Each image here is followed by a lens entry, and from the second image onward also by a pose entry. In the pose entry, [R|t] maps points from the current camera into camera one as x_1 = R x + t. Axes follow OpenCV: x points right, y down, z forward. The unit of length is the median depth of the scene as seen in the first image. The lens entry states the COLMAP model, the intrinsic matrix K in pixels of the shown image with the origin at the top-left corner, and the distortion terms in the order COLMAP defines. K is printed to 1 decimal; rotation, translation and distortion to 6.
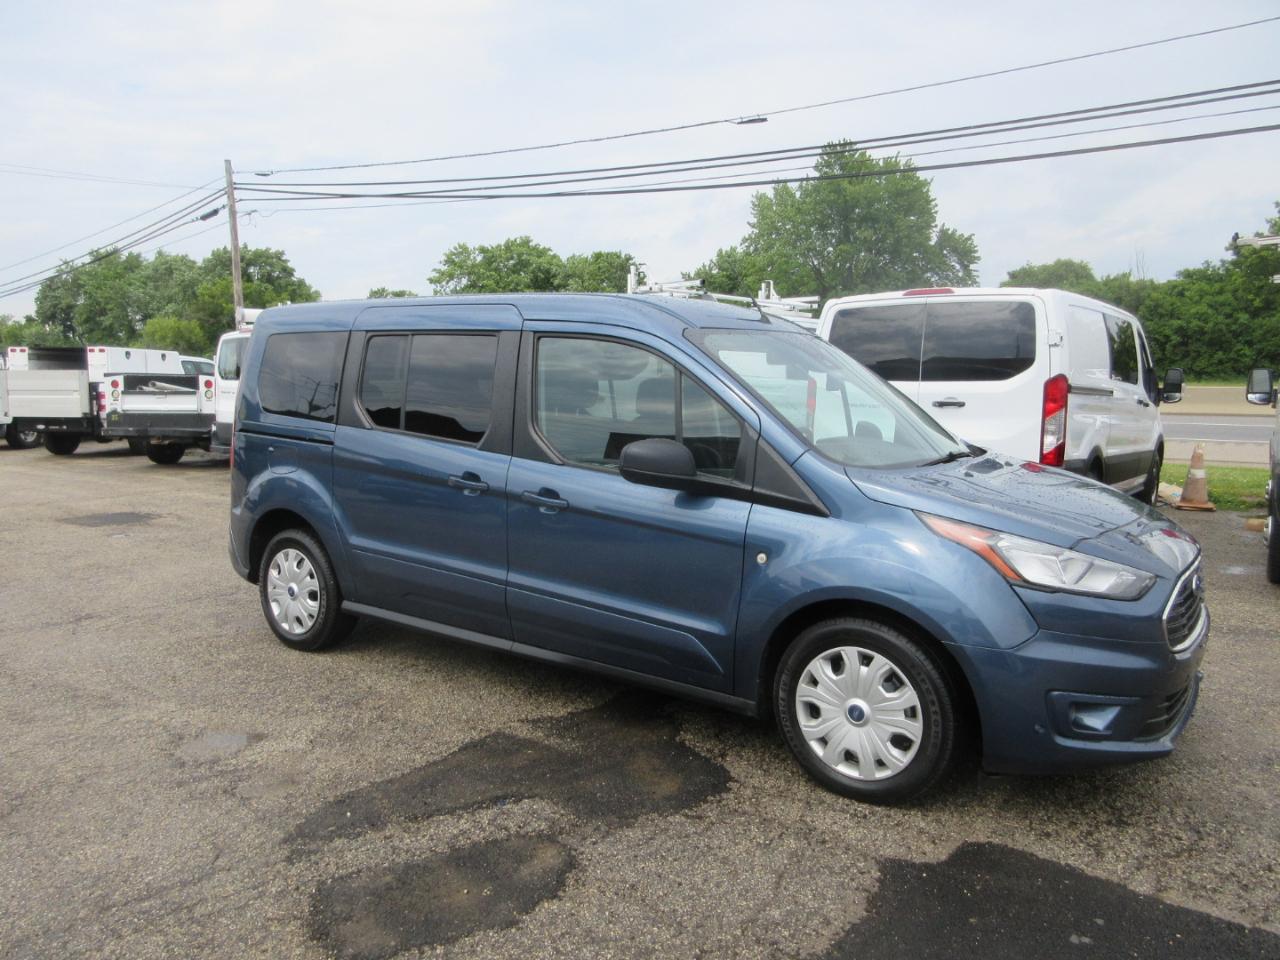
lens RADIAL K [[970.5, 0, 632.3], [0, 970.5, 482.7], [0, 0, 1]] dist [0.008089, 0.004863]
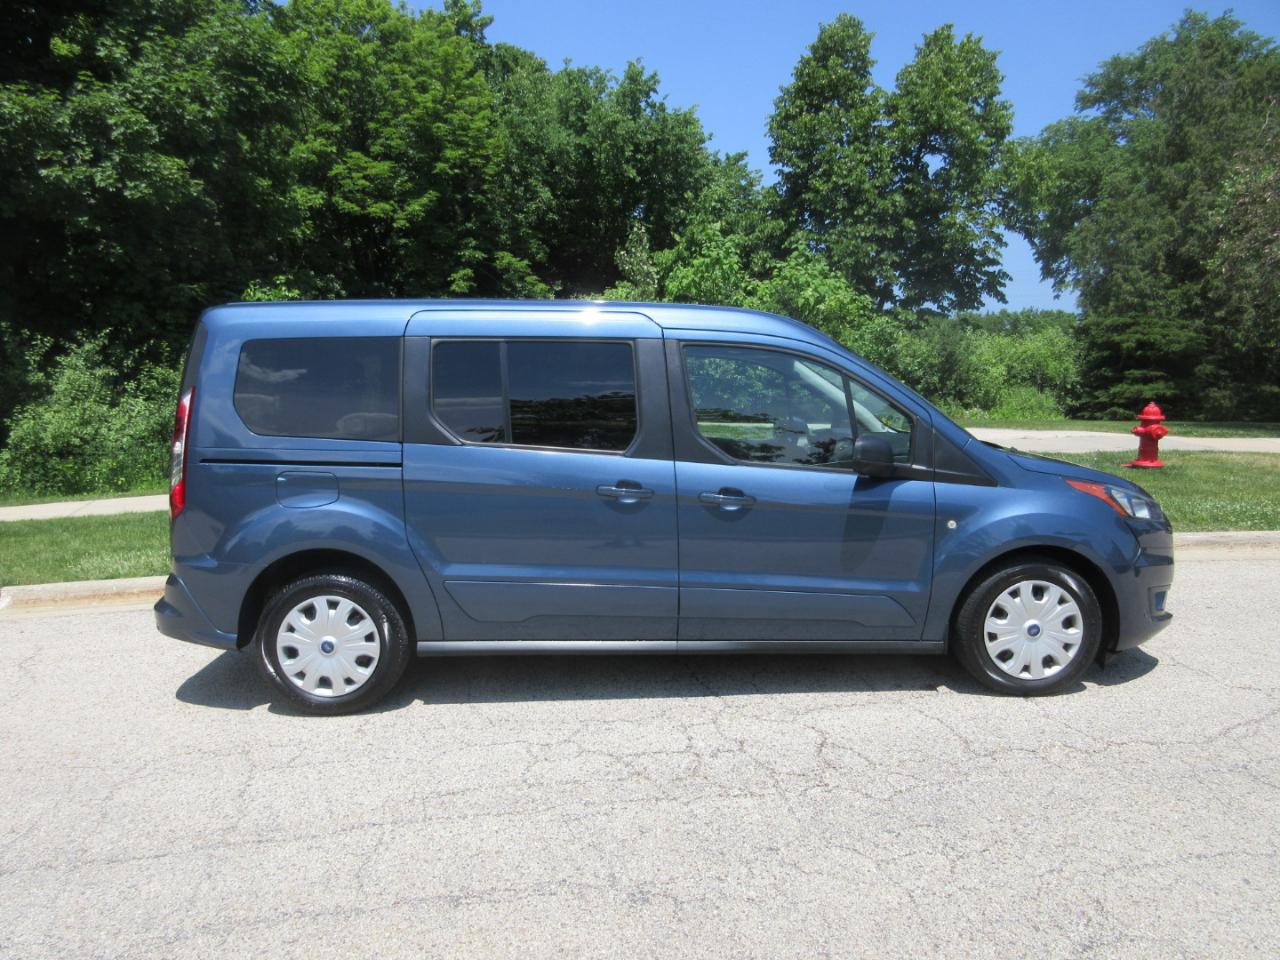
lens RADIAL K [[970.5, 0, 645.2], [0, 970.5, 484.3], [0, 0, 1]] dist [0.008089, 0.004863]
pose [[0.791632, -0.088474, 0.604559, -0.857140], [0.085310, 0.995774, 0.034017, -0.044619], [-0.605013, 0.024646, 0.795834, 0.225439]]
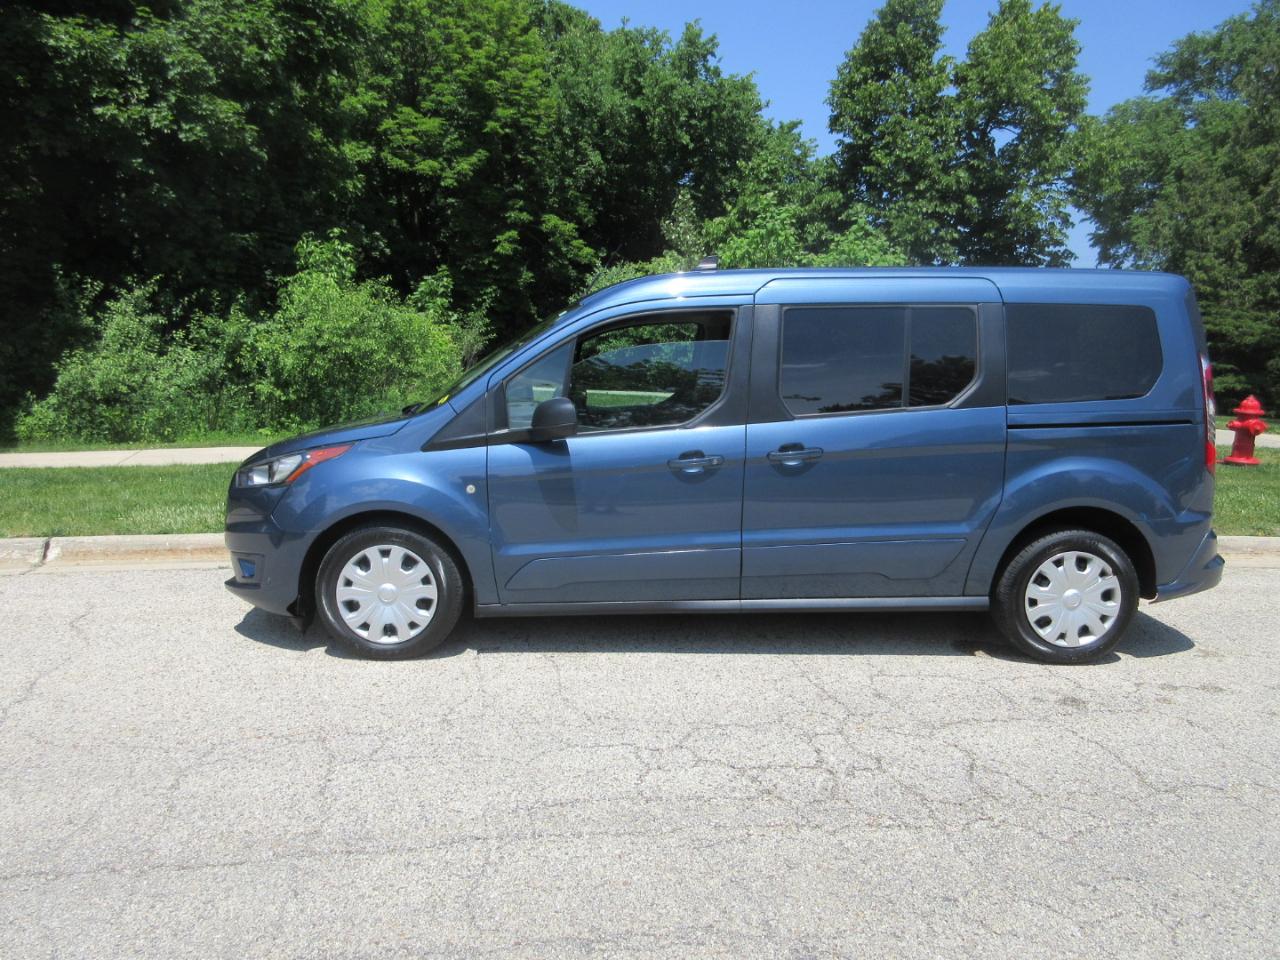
lens RADIAL K [[970.5, 0, 641.2], [0, 970.5, 484.3], [0, 0, 1]] dist [0.008089, 0.004863]
pose [[0.813797, -0.068404, 0.577109, -0.863916], [0.041535, 0.997355, 0.059647, -0.047421], [-0.579663, -0.024570, 0.814486, 0.388537]]
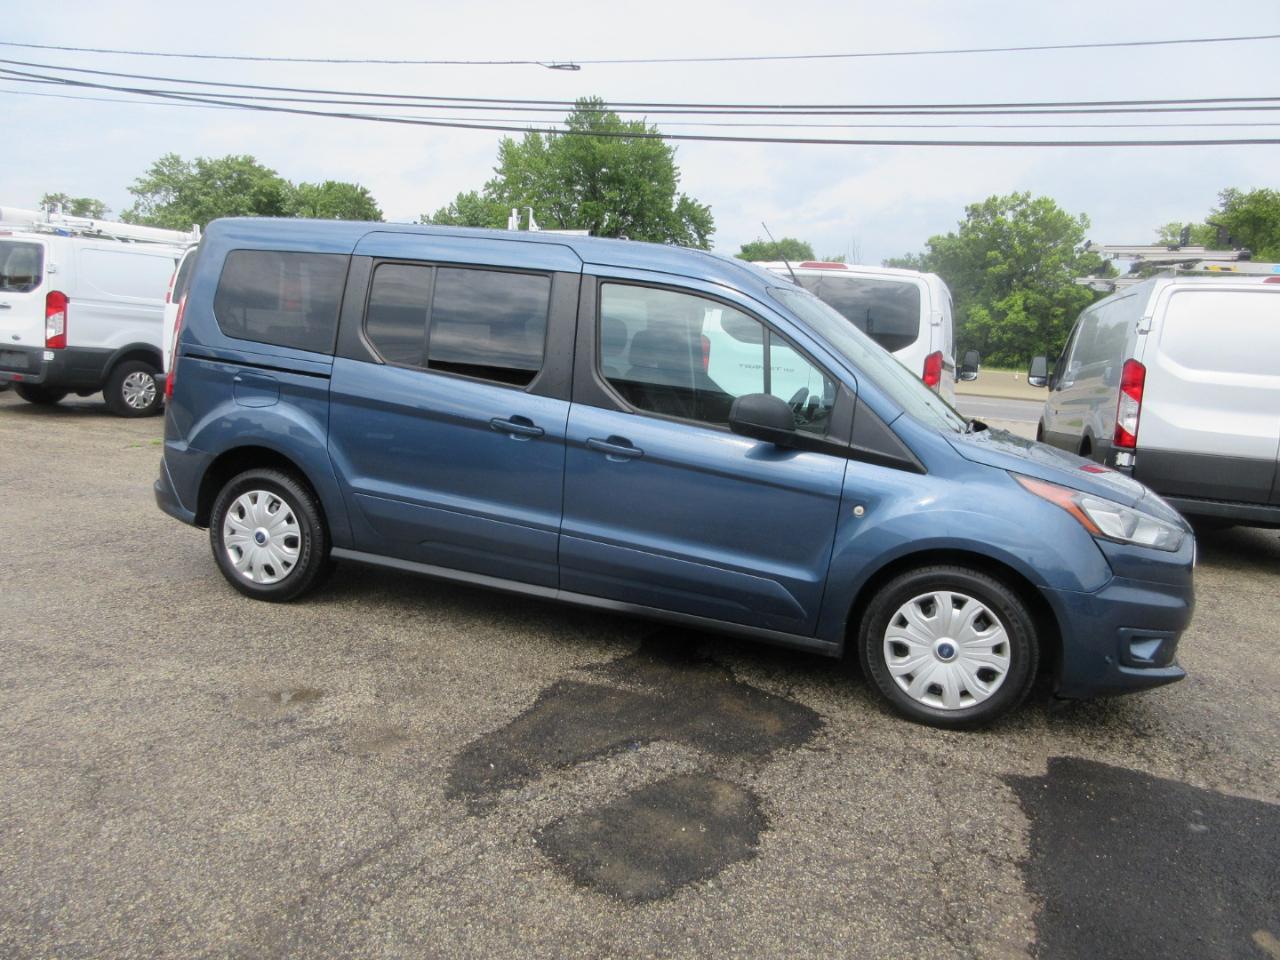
lens RADIAL K [[970.5, 0, 633.0], [0, 970.5, 491.0], [0, 0, 1]] dist [0.008089, 0.004863]
pose [[0.956624, 0.023971, 0.290338, -0.385714], [-0.040686, 0.997835, 0.051672, 0.010064], [-0.288471, -0.061243, 0.955528, 0.043436]]
